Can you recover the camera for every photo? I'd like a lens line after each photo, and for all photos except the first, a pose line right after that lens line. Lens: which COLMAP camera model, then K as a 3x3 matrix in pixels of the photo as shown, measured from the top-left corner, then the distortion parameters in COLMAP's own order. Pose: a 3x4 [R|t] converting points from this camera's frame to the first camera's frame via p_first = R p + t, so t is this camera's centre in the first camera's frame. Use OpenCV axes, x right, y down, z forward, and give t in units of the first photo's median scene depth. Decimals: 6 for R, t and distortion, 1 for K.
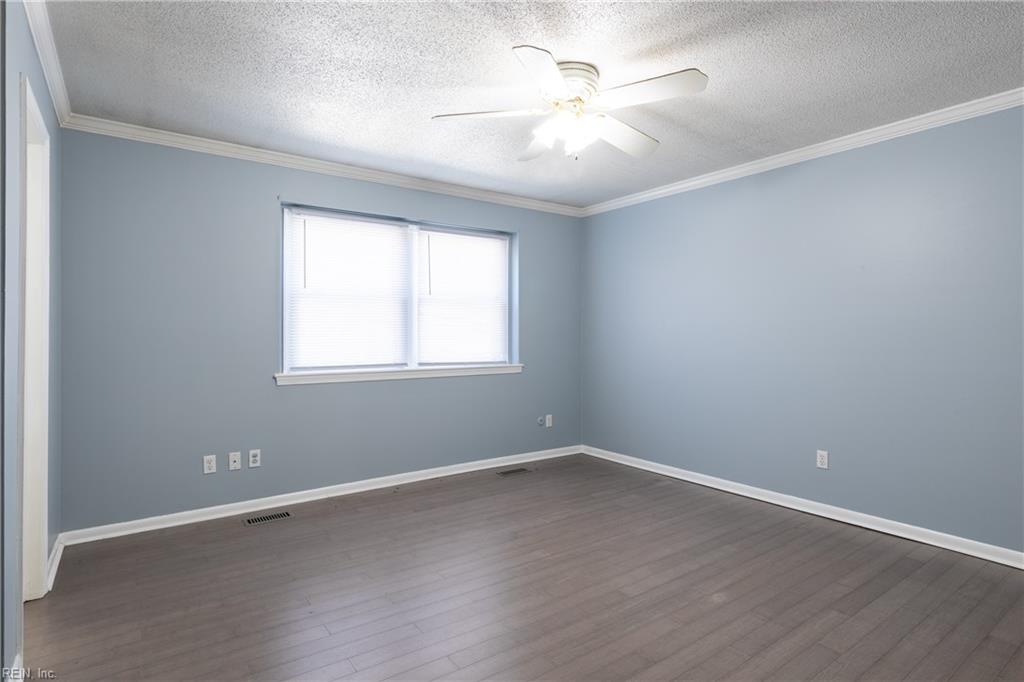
lens RADIAL K [[526.8, 0, 512.0], [0, 526.8, 341.0], [0, 0, 1]] dist [-0.022160, 0.000768]
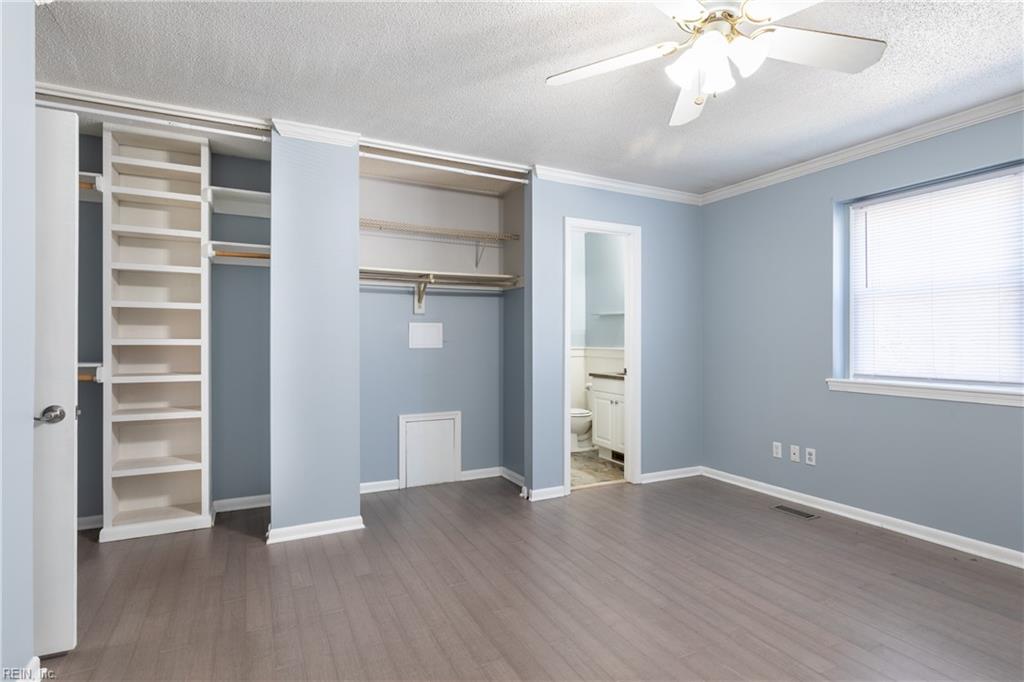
lens RADIAL K [[509.0, 0, 514.5], [0, 509.0, 348.7], [0, 0, 1]] dist [-0.000680, 0.000159]
pose [[-0.158389, 0.021350, -0.987146, 0.620141], [-0.003431, 0.999748, 0.022173, -0.013455], [0.987371, 0.006899, -0.158276, 0.583789]]
